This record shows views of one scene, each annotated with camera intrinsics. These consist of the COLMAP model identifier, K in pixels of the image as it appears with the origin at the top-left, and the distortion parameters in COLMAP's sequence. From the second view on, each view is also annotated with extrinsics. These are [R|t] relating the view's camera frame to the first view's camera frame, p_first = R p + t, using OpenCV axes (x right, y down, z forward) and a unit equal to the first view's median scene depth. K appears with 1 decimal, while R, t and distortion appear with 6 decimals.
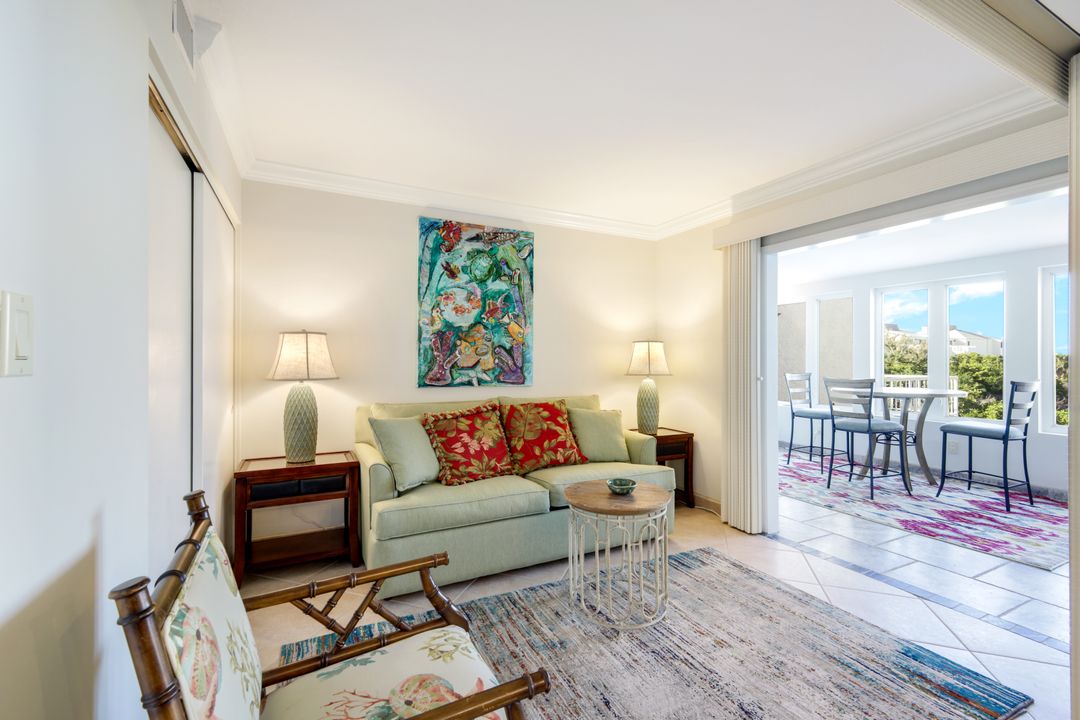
lens RADIAL K [[475.0, 0, 538.9], [0, 475.0, 358.5], [0, 0, 1]] dist [0.006116, 0.000568]
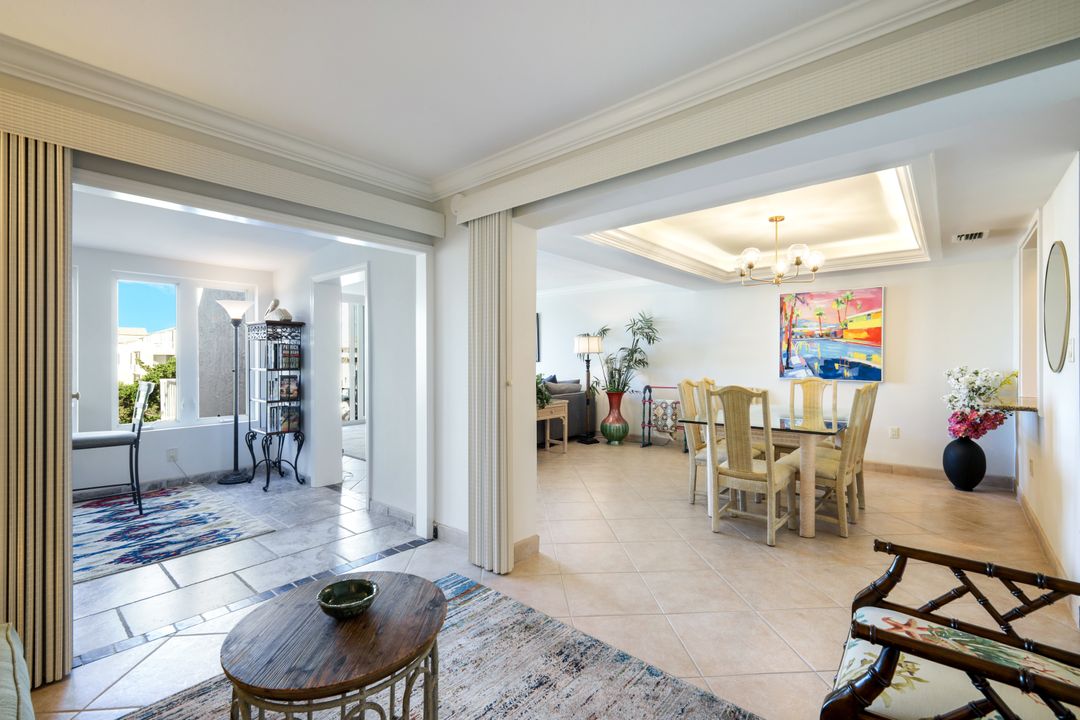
lens RADIAL K [[475.0, 0, 538.9], [0, 475.0, 358.5], [0, 0, 1]] dist [0.006116, 0.000568]
pose [[-0.373439, 0.000148, 0.927655, -0.284384], [0.000583, 1.000000, 0.000075, -0.005767], [-0.927654, 0.000569, -0.373439, 0.682117]]
